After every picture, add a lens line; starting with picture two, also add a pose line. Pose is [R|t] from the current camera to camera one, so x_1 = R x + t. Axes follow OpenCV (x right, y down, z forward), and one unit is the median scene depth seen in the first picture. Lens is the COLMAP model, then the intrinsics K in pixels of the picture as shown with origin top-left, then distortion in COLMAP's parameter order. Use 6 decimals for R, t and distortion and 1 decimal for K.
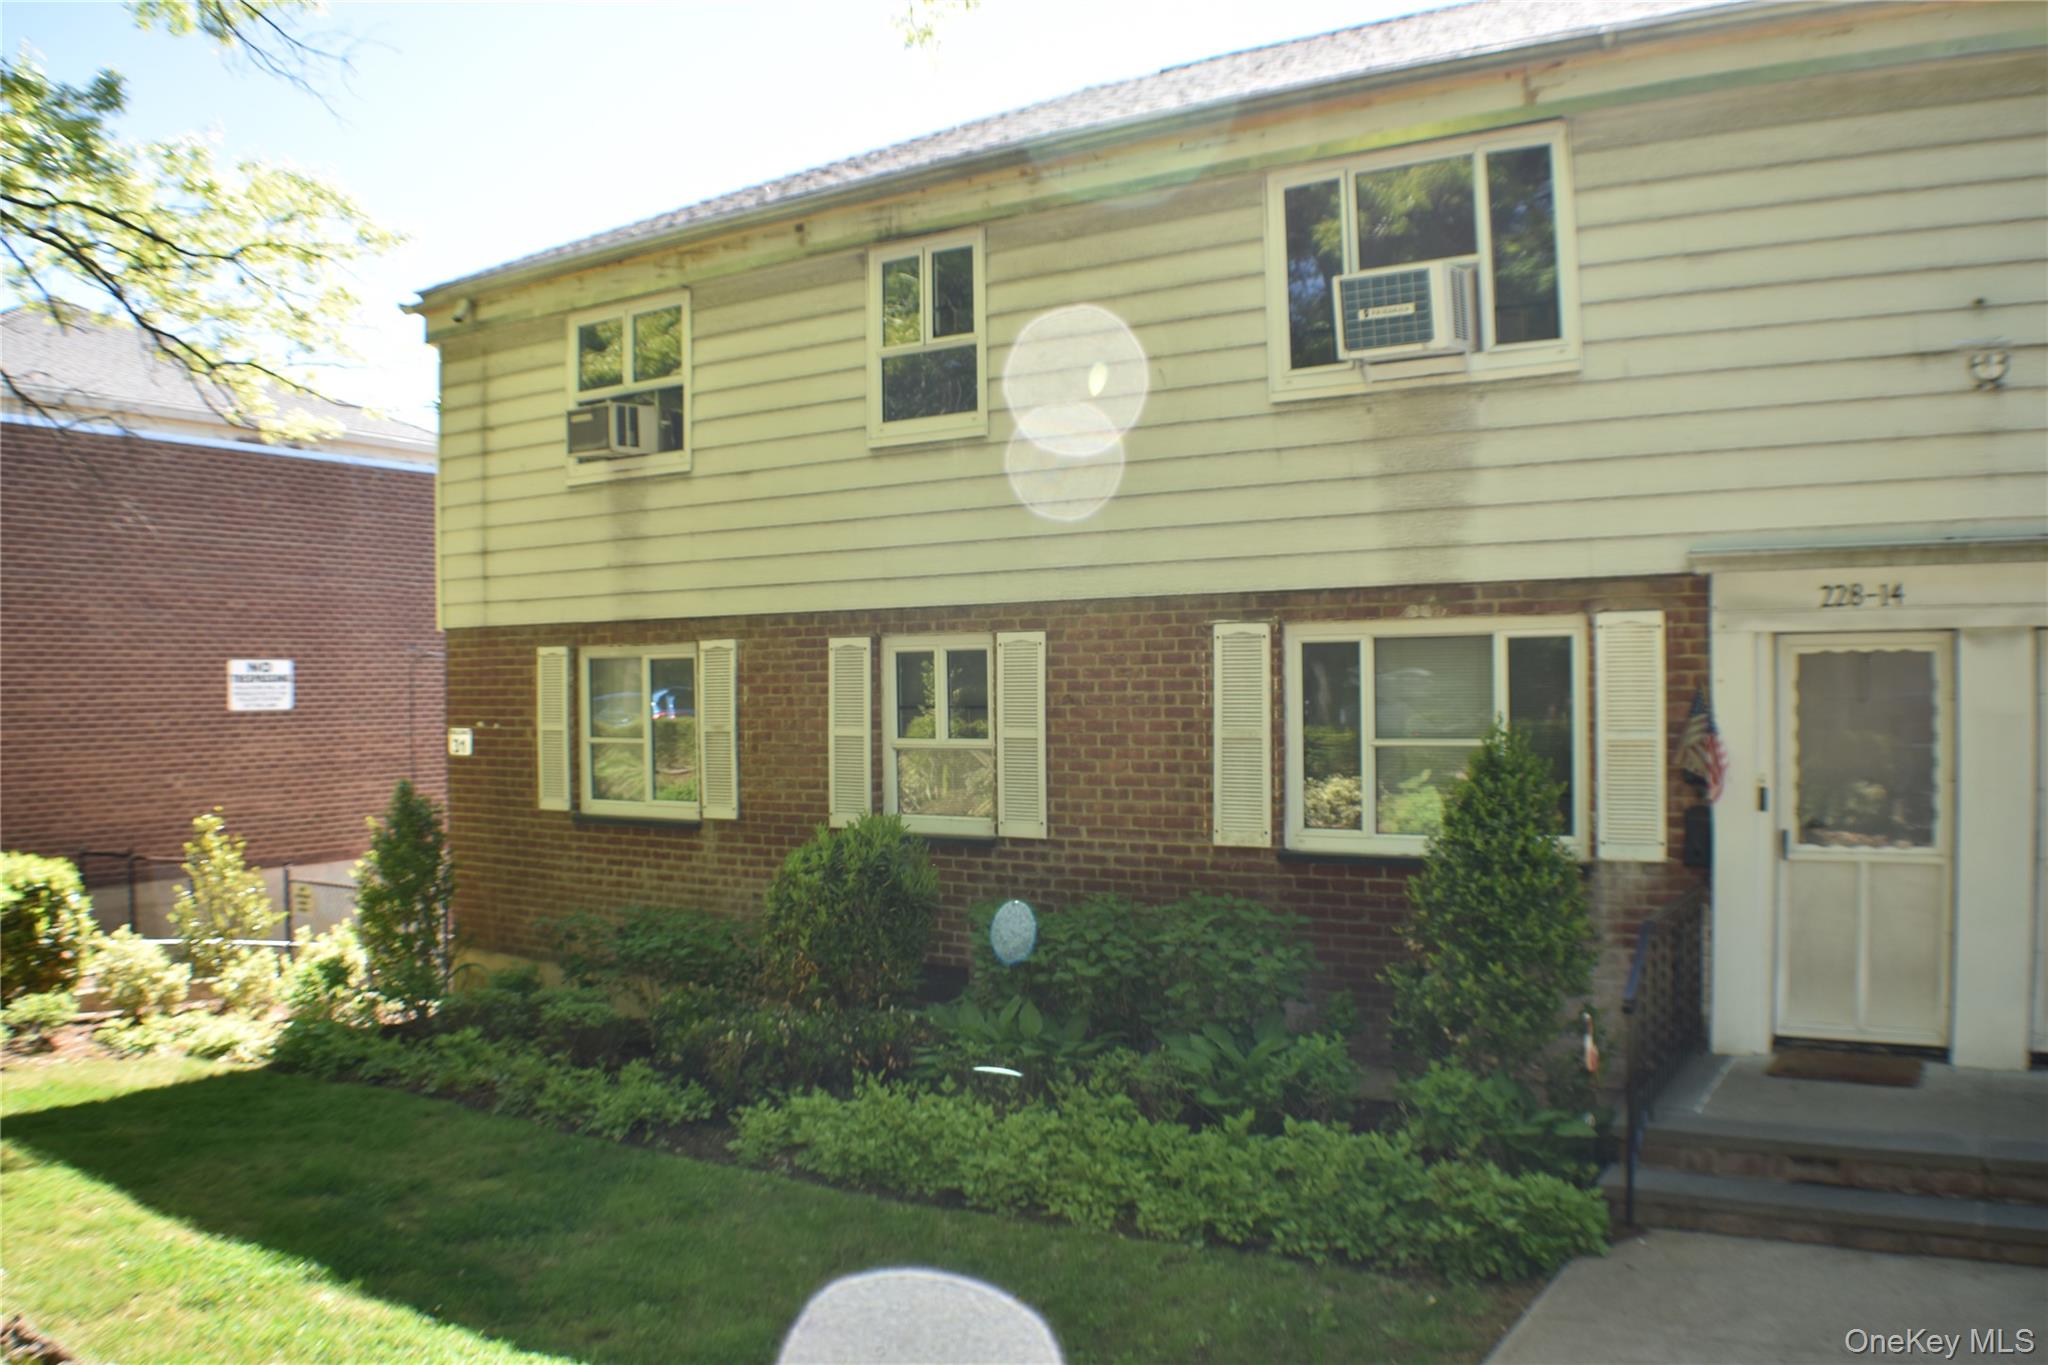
lens RADIAL K [[1586.1, 0, 1027.5], [0, 1586.1, 680.9], [0, 0, 1]] dist [-0.174188, 0.015555]
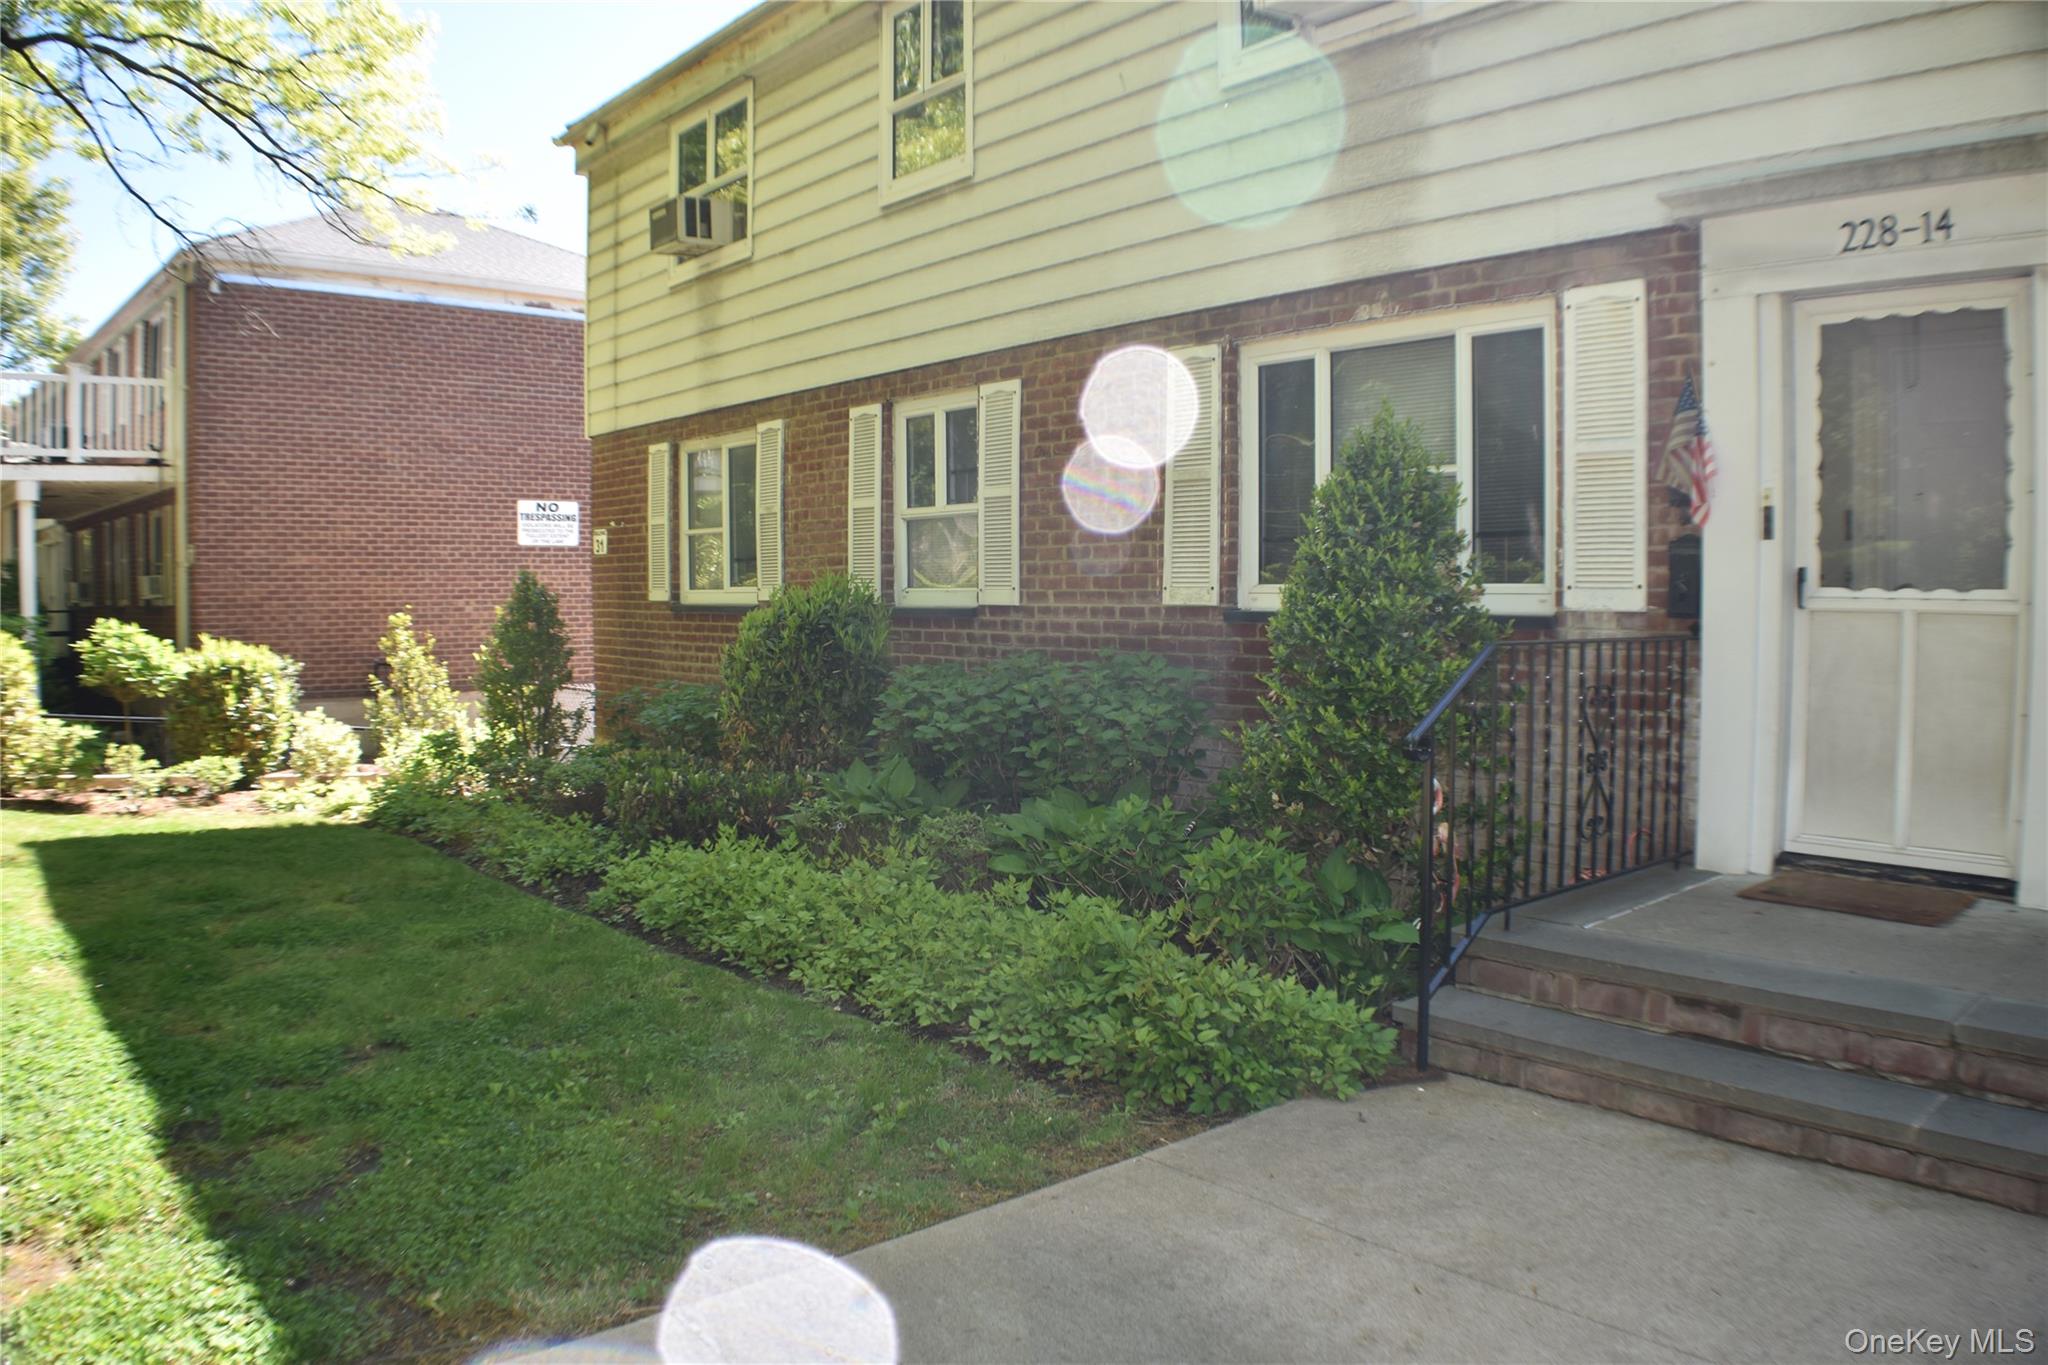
lens RADIAL K [[1421.5, 0, 1035.1], [0, 1421.5, 686.5], [0, 0, 1]] dist [-0.191296, 0.045402]
pose [[0.959238, 0.031678, -0.280818, 0.254863], [-0.012060, 0.997381, 0.071315, 0.088368], [0.282341, -0.065022, 0.957108, 0.215823]]
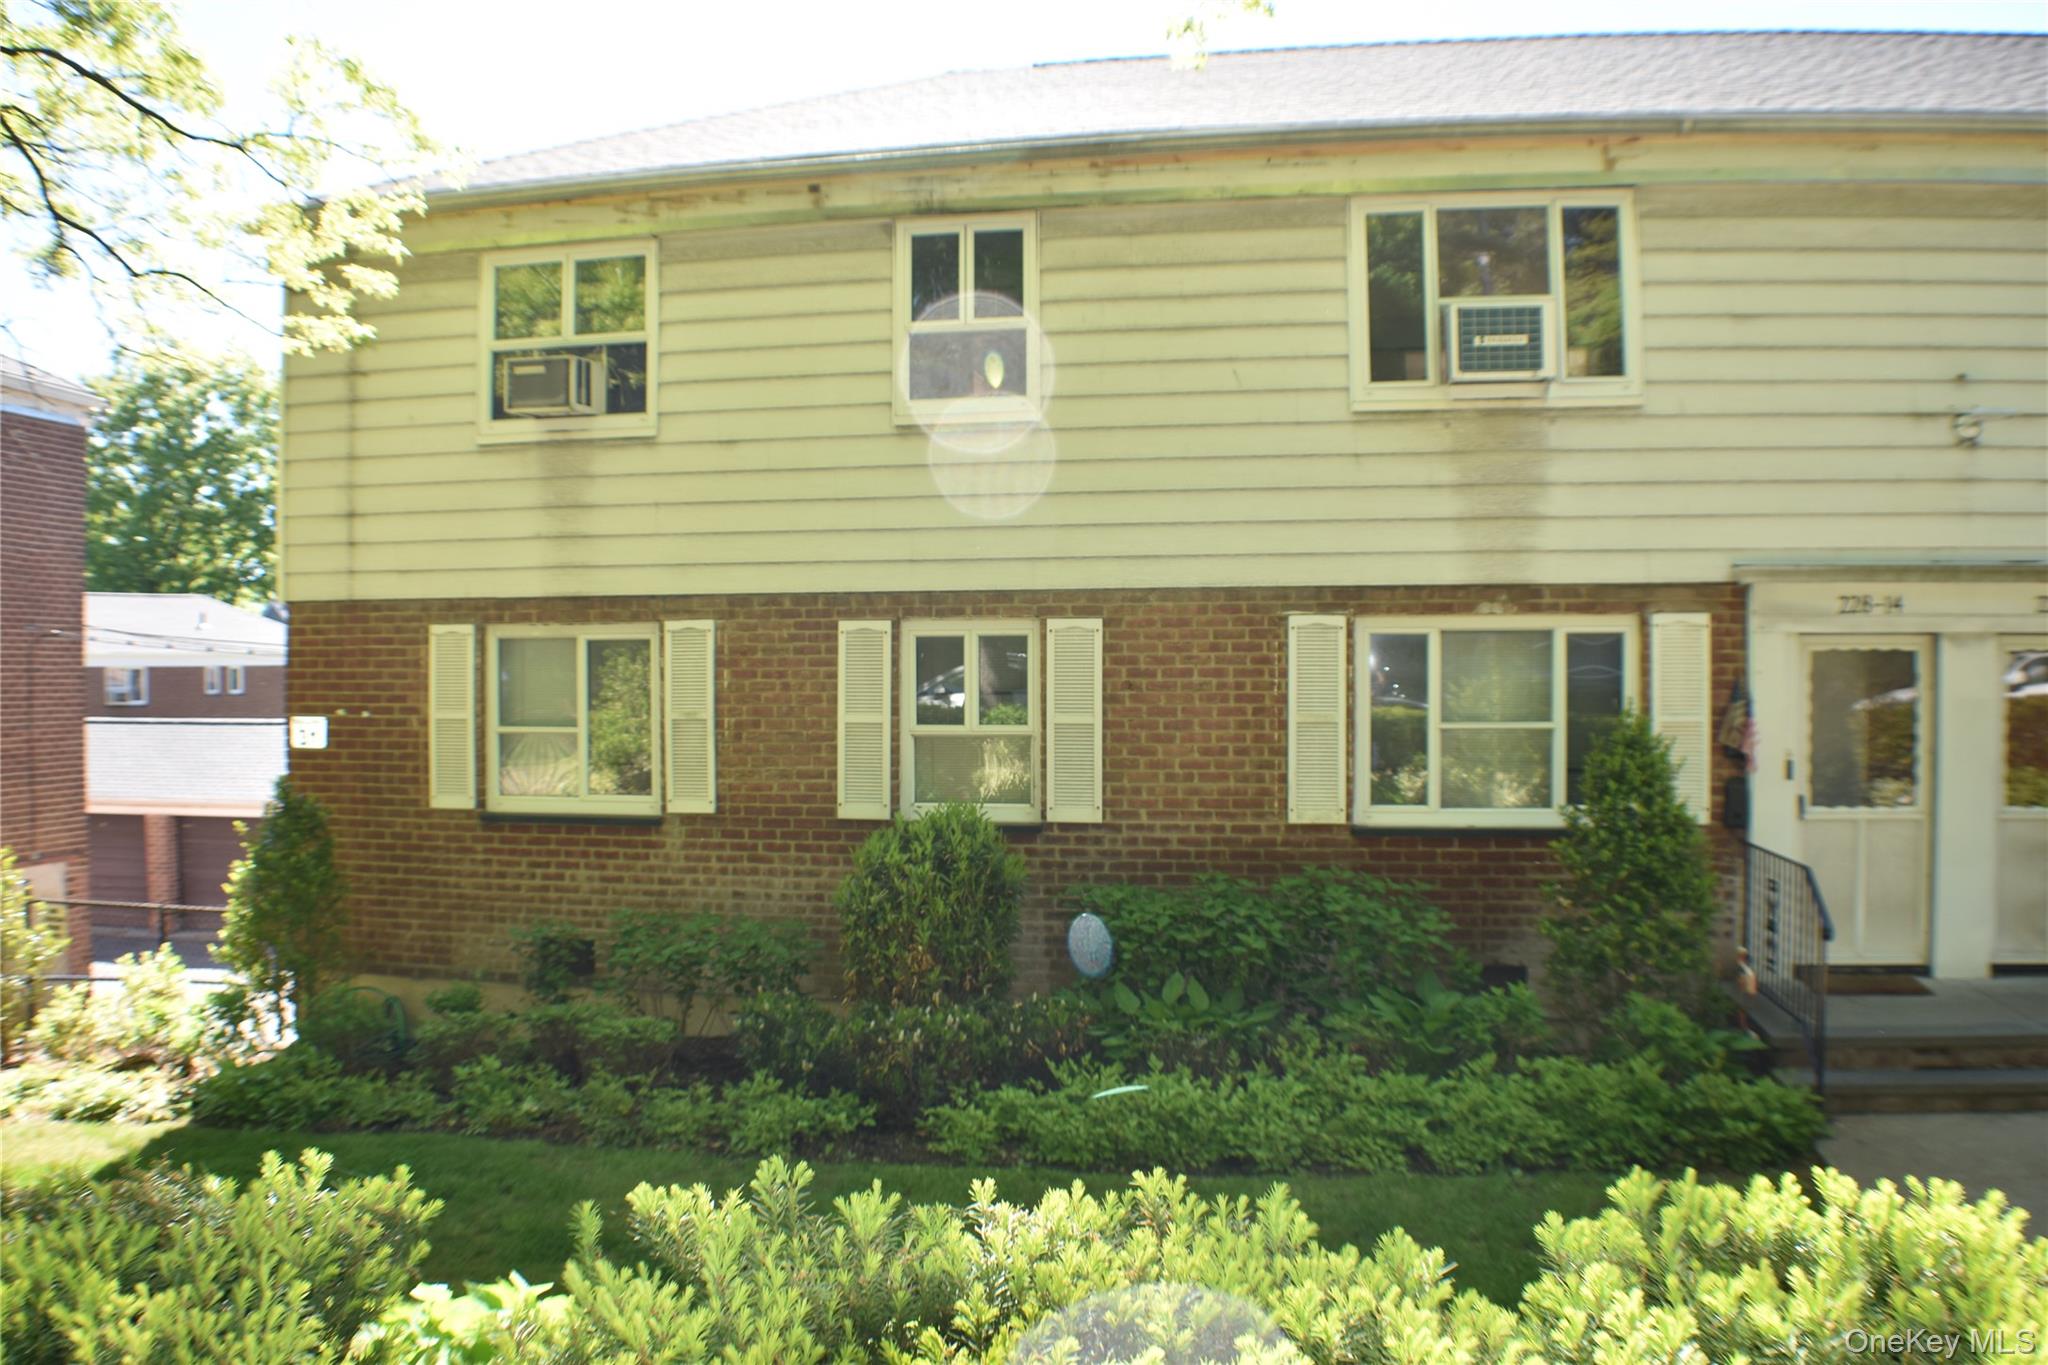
lens RADIAL K [[1620.5, 0, 1024.0], [0, 1620.5, 682.5], [0, 0, 1]] dist [-0.170694, 0.011107]
pose [[0.929852, 0.006922, 0.367868, -0.419887], [-0.008570, 0.999959, 0.002847, 0.007278], [-0.367833, -0.005800, 0.929874, 0.054527]]
